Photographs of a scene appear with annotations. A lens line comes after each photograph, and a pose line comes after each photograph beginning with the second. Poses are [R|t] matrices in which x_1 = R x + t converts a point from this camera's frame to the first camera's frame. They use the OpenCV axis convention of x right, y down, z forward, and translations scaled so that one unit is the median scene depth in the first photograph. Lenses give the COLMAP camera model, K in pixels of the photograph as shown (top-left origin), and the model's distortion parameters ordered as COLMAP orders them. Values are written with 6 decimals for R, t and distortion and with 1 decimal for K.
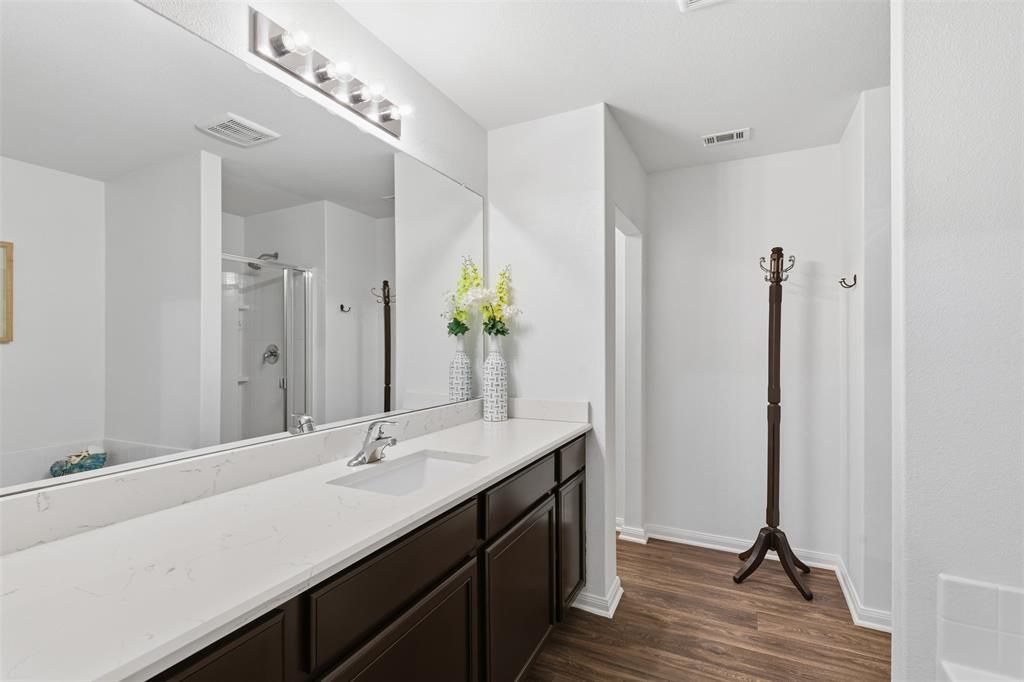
lens RADIAL K [[461.5, 0, 506.8], [0, 461.5, 341.2], [0, 0, 1]] dist [-0.002586, 0.000848]
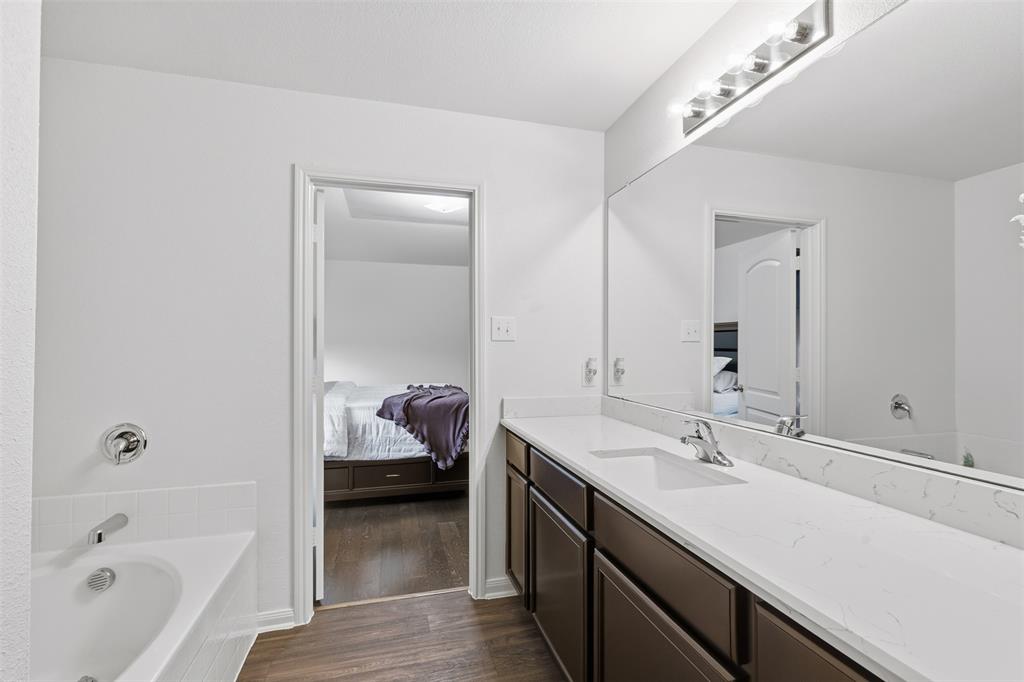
lens RADIAL K [[461.5, 0, 508.5], [0, 461.5, 341.8], [0, 0, 1]] dist [-0.002586, 0.000848]
pose [[-0.738772, -0.005735, -0.673931, 0.701512], [-0.004552, 0.999983, -0.003519, 0.009568], [0.673940, 0.000467, -0.738786, 1.473742]]
